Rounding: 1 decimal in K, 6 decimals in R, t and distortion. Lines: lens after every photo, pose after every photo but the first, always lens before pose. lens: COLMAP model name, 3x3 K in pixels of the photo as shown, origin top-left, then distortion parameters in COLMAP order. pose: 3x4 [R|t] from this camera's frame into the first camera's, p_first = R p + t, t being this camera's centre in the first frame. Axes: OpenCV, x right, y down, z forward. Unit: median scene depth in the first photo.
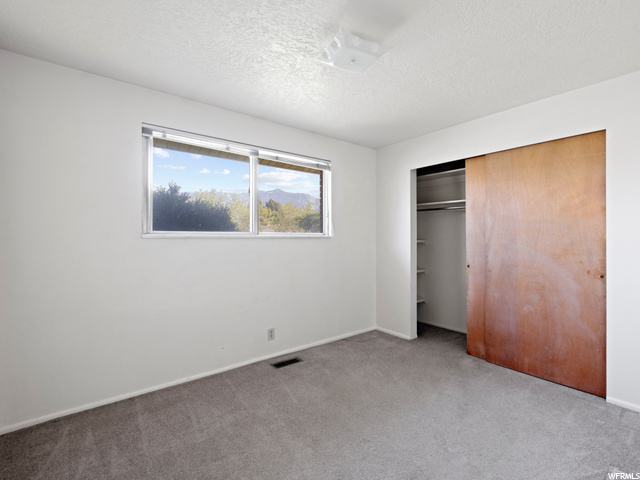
lens RADIAL K [[304.4, 0, 324.5], [0, 304.4, 238.2], [0, 0, 1]] dist [0.000618, 0.000074]
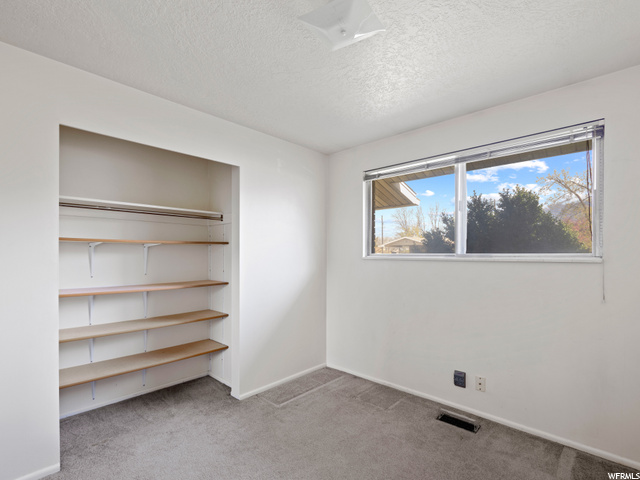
lens RADIAL K [[301.7, 0, 320.2], [0, 301.7, 260.3], [0, 0, 1]] dist [0.000814, 0.000069]
pose [[0.145036, -0.000201, -0.989426, 0.555564], [-0.007302, 0.999973, -0.001273, 0.002148], [0.989399, 0.007409, 0.145031, 0.514630]]
